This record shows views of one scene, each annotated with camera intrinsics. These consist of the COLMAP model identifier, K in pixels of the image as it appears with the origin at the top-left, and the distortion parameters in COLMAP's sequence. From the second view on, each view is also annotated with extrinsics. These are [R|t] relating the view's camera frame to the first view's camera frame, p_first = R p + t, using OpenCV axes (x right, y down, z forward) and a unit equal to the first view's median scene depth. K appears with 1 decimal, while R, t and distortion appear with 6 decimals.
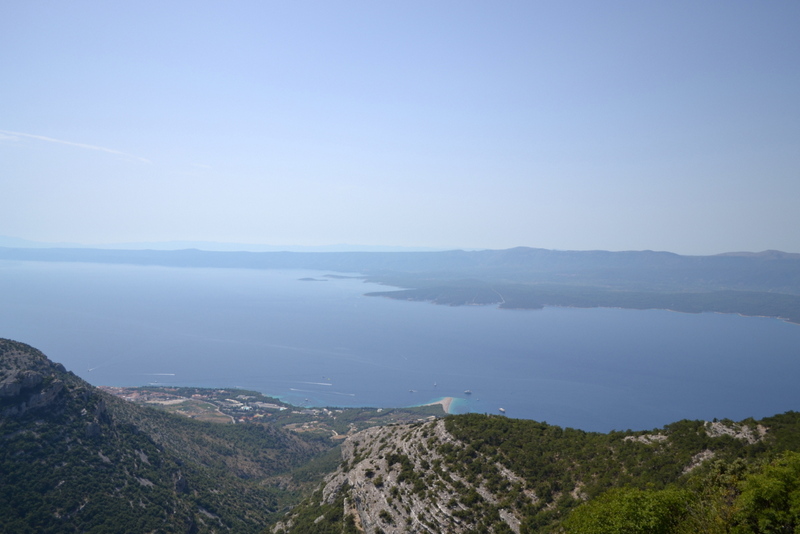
lens RADIAL K [[675.4, 0, 386.7], [0, 675.4, 261.9], [0, 0, 1]] dist [-0.010150, 0.004751]
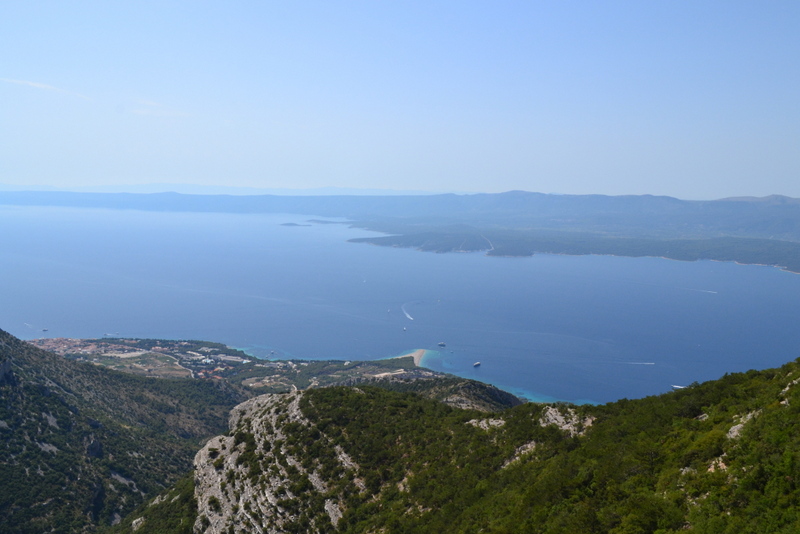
lens RADIAL K [[703.0, 0, 377.1], [0, 703.0, 257.6], [0, 0, 1]] dist [-0.001297, 0.005157]
pose [[0.999996, 0.000745, 0.002656, 0.101868], [-0.000936, 0.997351, 0.072734, -0.010565], [-0.002595, -0.072737, 0.997348, 0.037334]]
